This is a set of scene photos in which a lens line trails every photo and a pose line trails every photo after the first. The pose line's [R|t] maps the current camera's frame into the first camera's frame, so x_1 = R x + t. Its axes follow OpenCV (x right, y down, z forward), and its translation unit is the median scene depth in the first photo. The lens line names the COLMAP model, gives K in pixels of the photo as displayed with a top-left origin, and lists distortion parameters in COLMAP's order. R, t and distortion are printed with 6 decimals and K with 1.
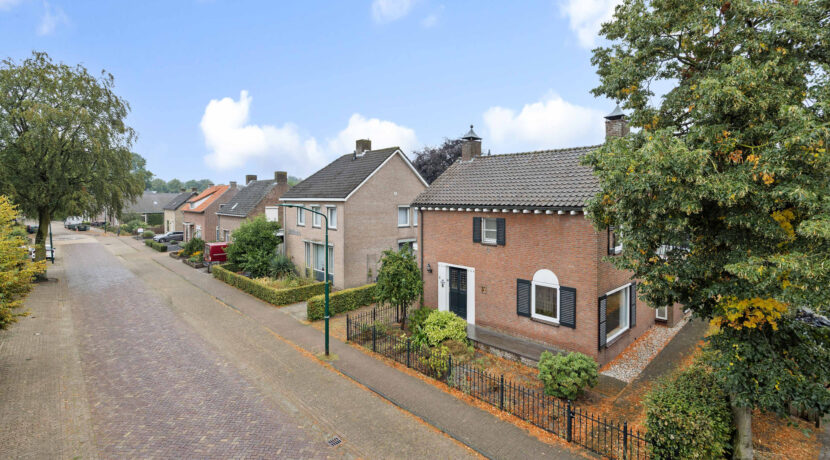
lens RADIAL K [[370.3, 0, 397.0], [0, 370.3, 207.2], [0, 0, 1]] dist [-0.001462, -0.000046]
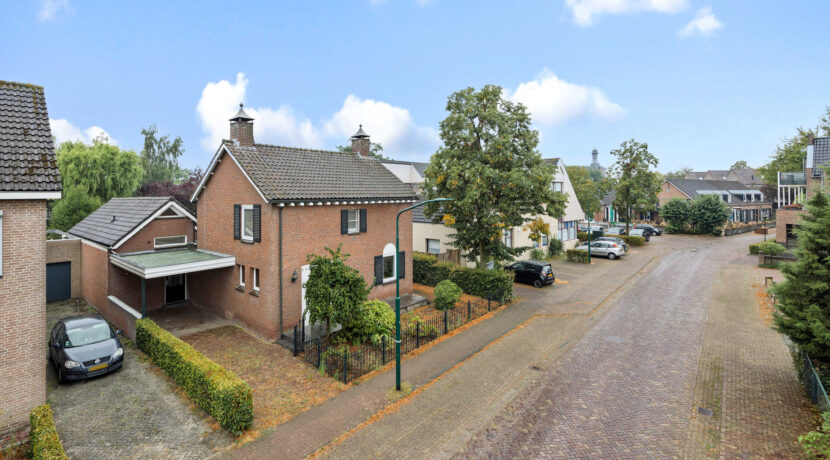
lens RADIAL K [[386.4, 0, 396.8], [0, 386.4, 194.1], [0, 0, 1]] dist [-0.008037, -0.000097]
pose [[-0.107333, -0.002210, 0.994221, -0.939003], [0.012500, 0.999915, 0.003572, -0.021744], [-0.994145, 0.012811, -0.107296, 1.007414]]
